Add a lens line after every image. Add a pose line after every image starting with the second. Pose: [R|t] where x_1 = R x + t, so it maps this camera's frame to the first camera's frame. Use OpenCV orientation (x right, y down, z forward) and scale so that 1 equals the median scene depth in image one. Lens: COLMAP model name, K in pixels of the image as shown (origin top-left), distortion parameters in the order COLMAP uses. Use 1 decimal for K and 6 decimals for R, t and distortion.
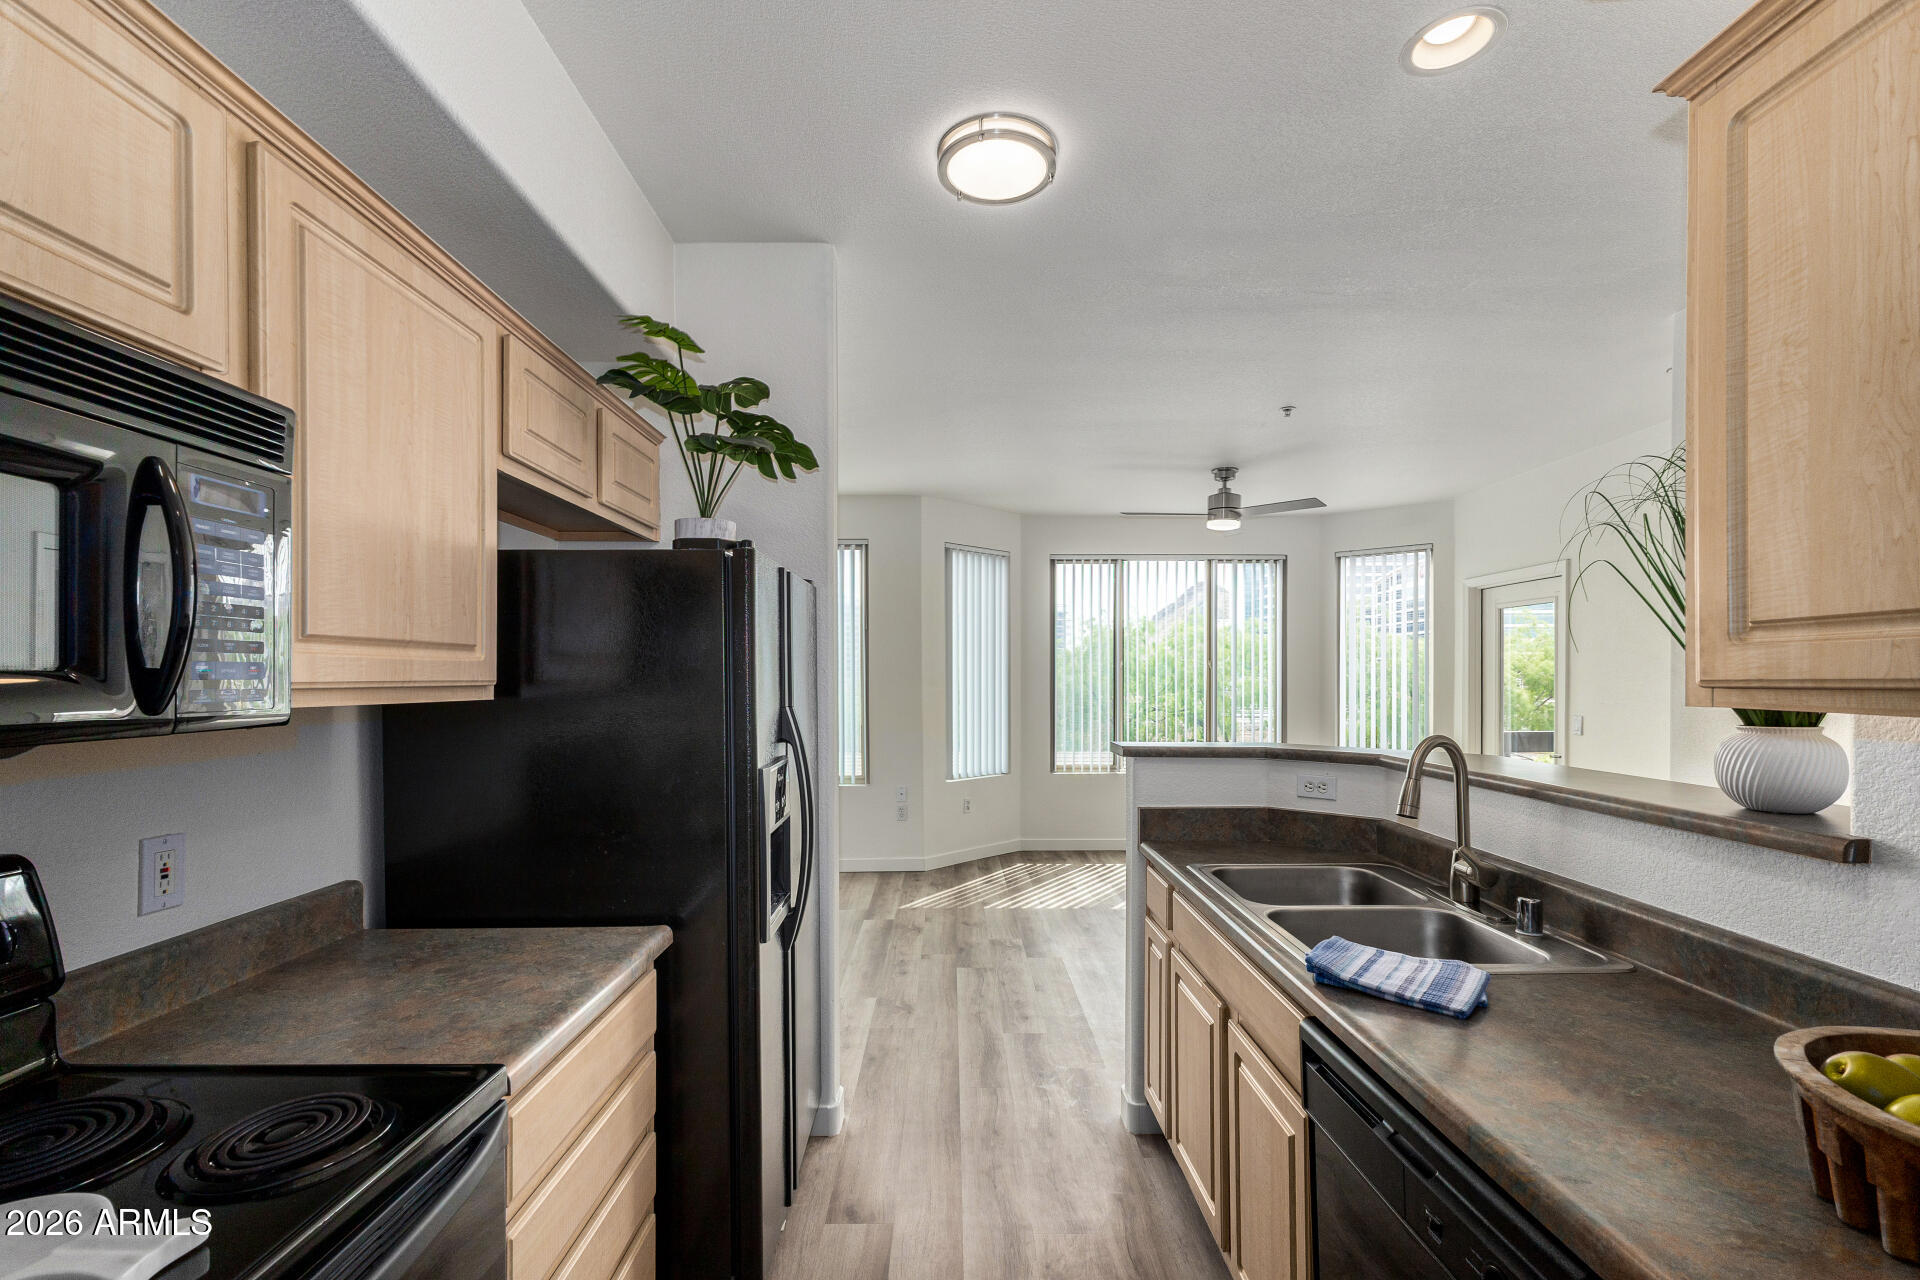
lens RADIAL K [[846.3, 0, 967.0], [0, 846.3, 684.6], [0, 0, 1]] dist [0.002139, 0.000144]
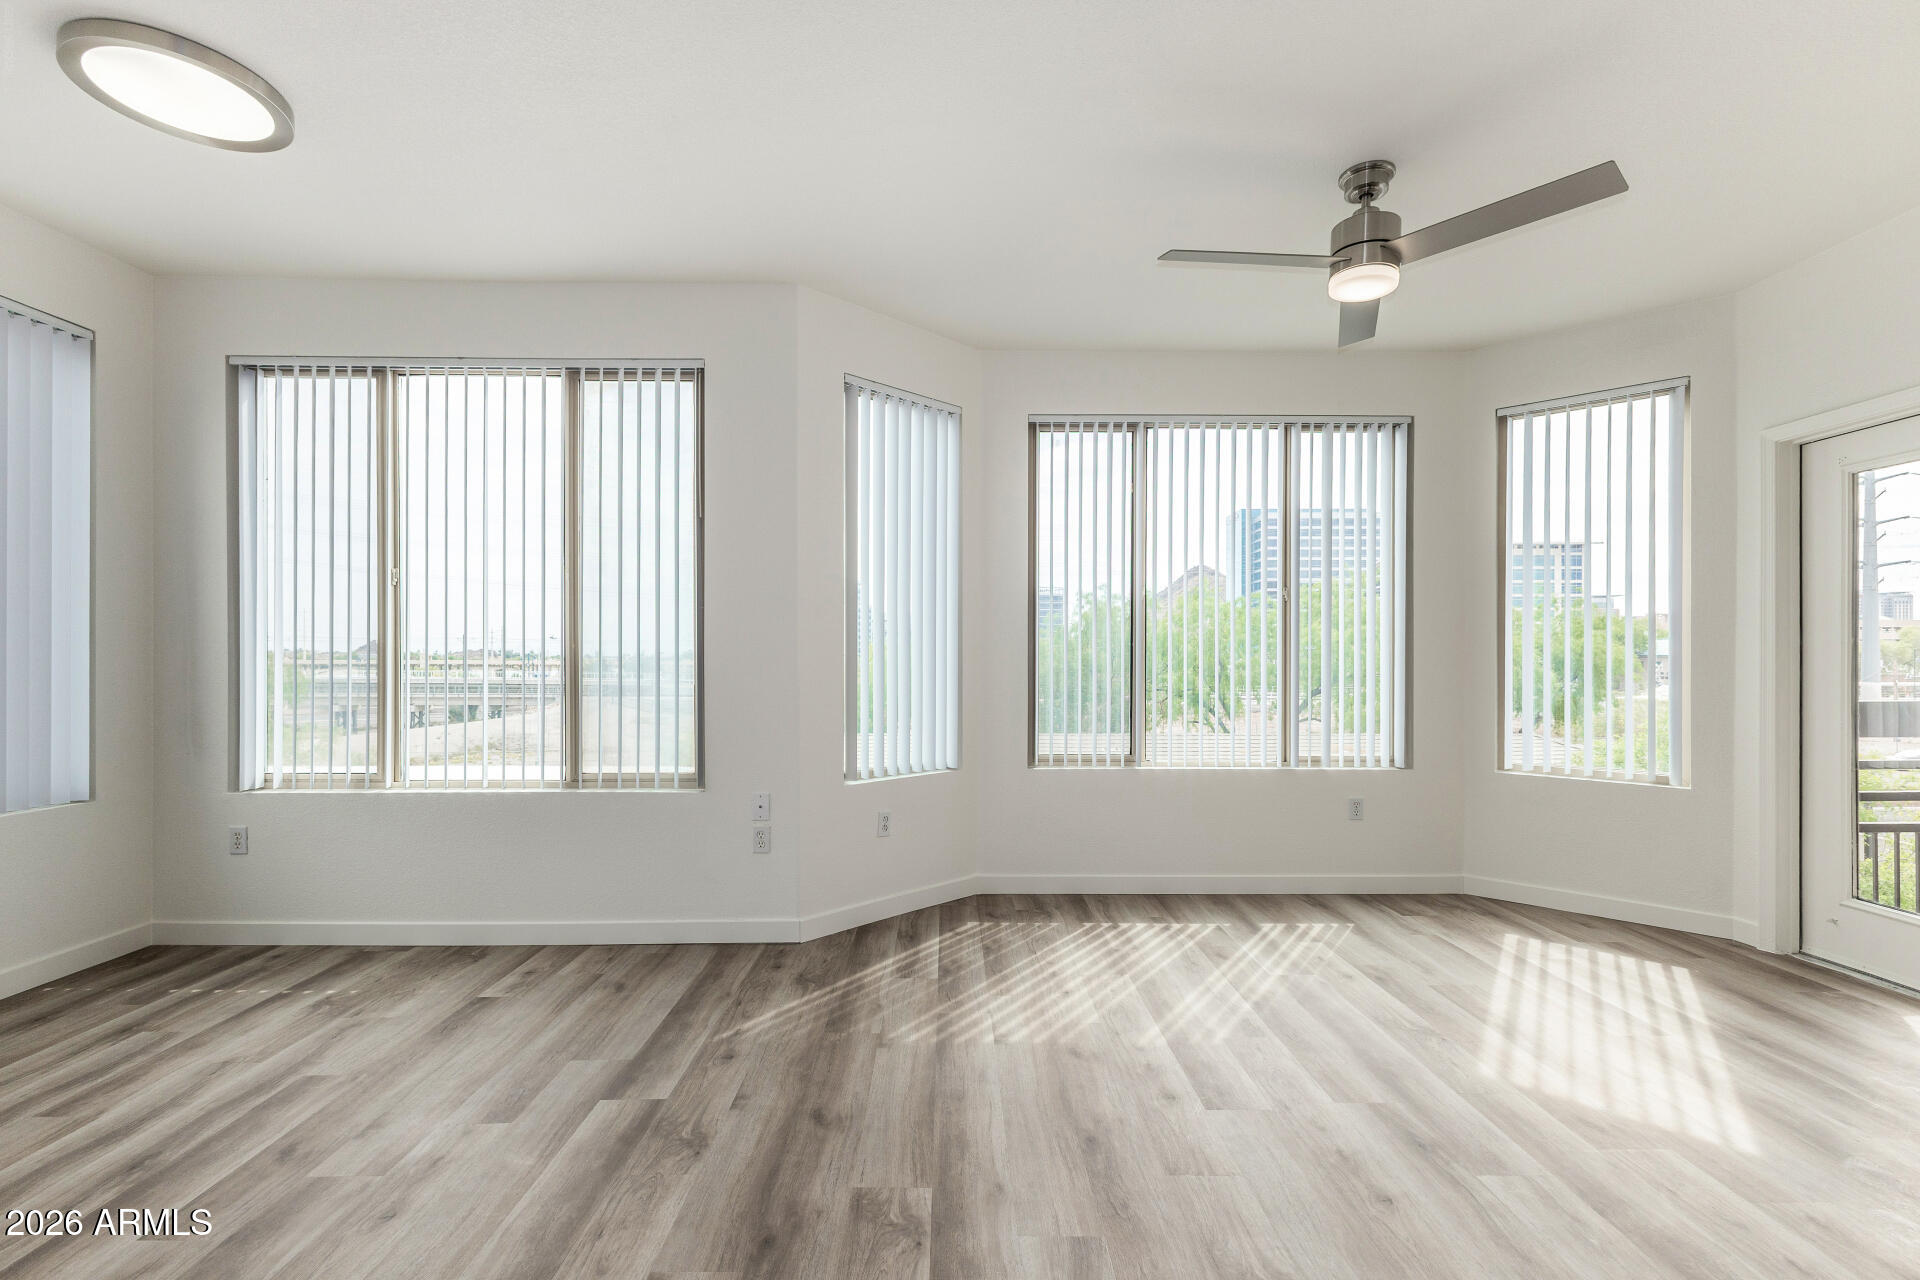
lens RADIAL K [[831.2, 0, 948.7], [0, 831.2, 674.8], [0, 0, 1]] dist [0.015089, 0.000102]
pose [[0.999722, 0.001560, -0.023519, 0.058192], [-0.001326, 0.999950, 0.009955, 0.032336], [0.023534, -0.009921, 0.999674, 0.415738]]
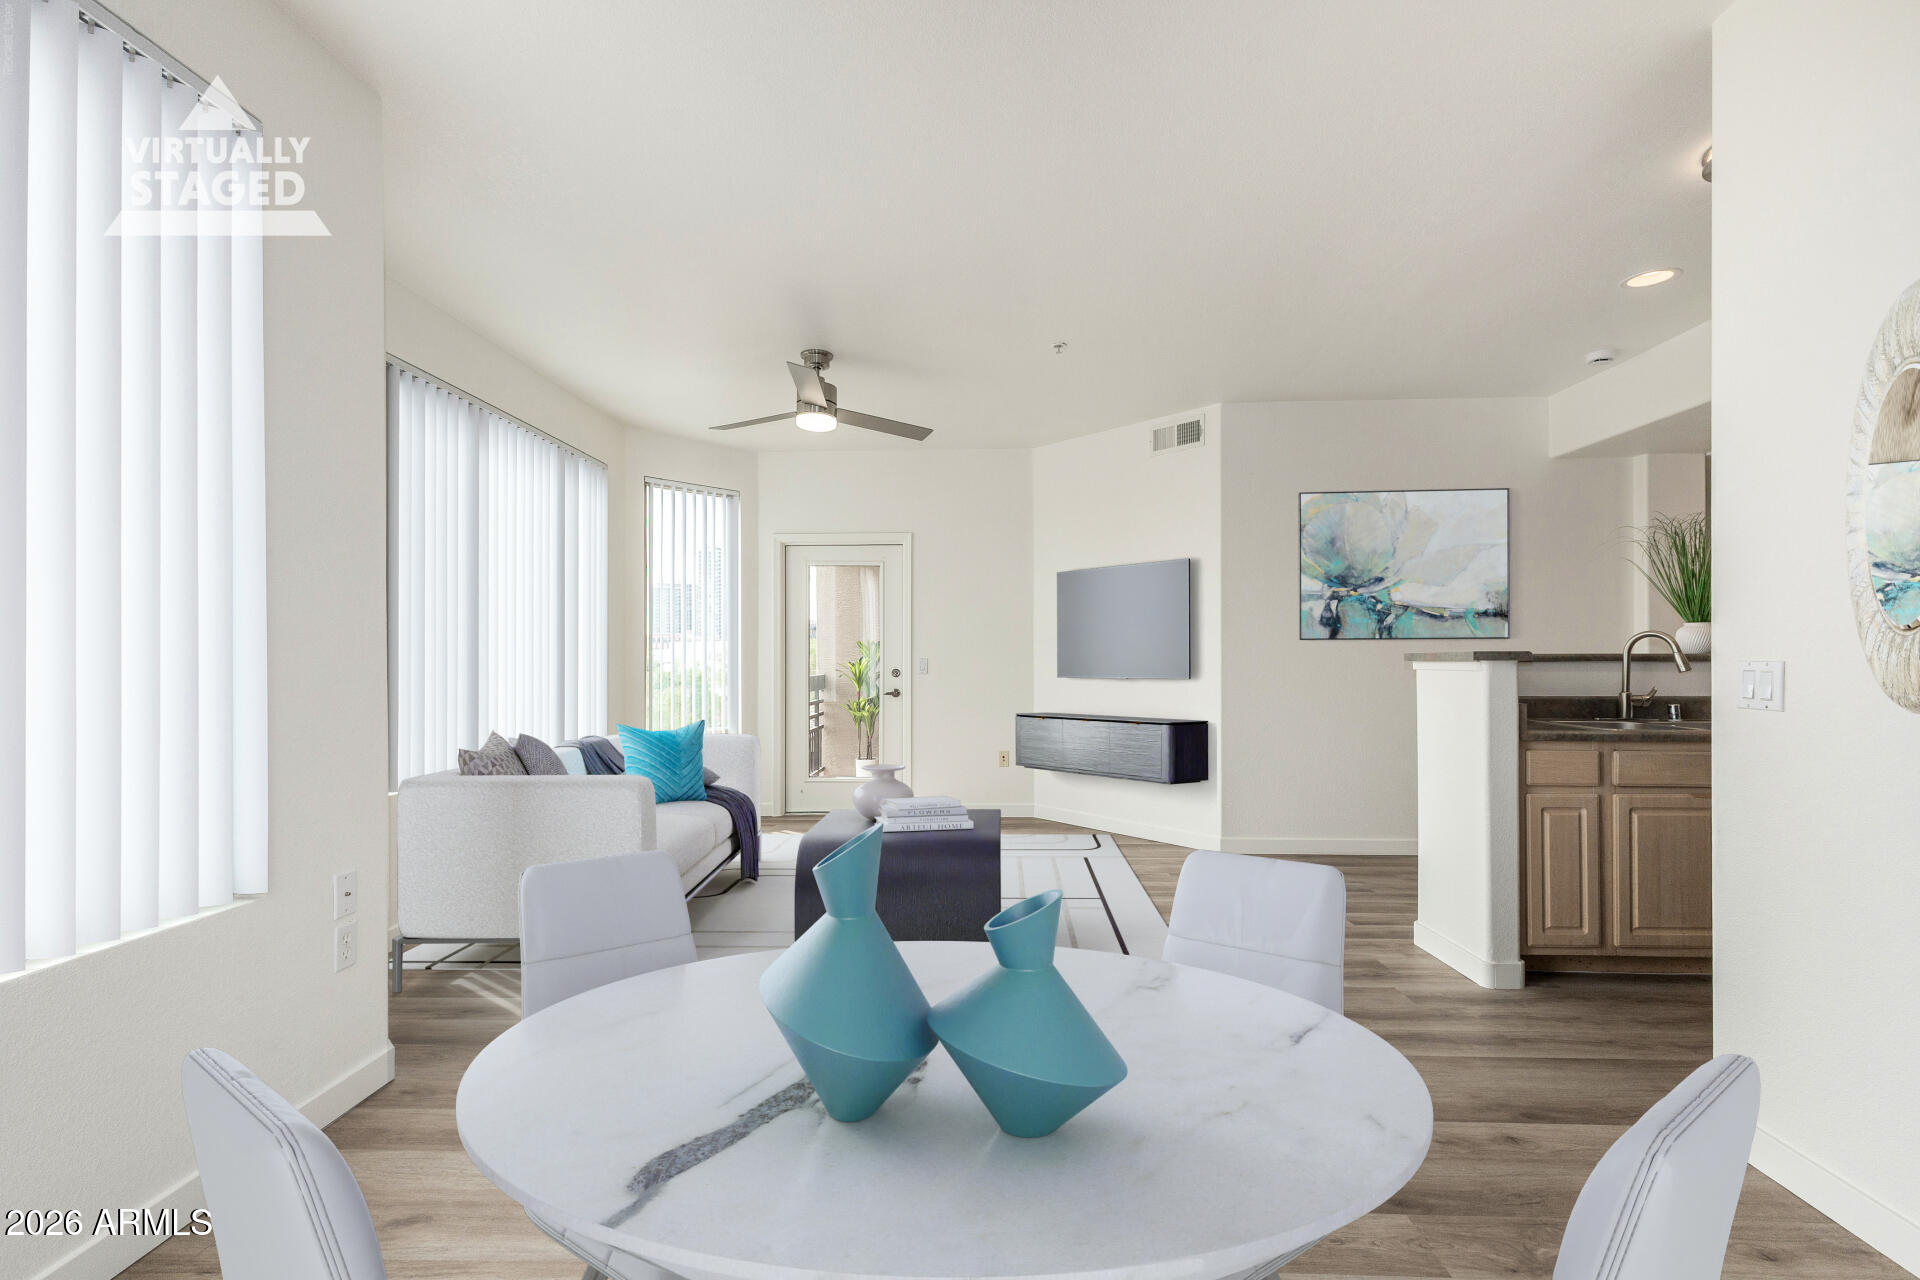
lens RADIAL K [[840.5, 0, 947.2], [0, 840.5, 656.5], [0, 0, 1]] dist [0.002867, 0.000215]
pose [[0.092384, 0.001999, 0.995721, -0.387784], [0.005200, 0.999983, -0.002490, 0.028690], [-0.995710, 0.005408, 0.092372, 0.669919]]
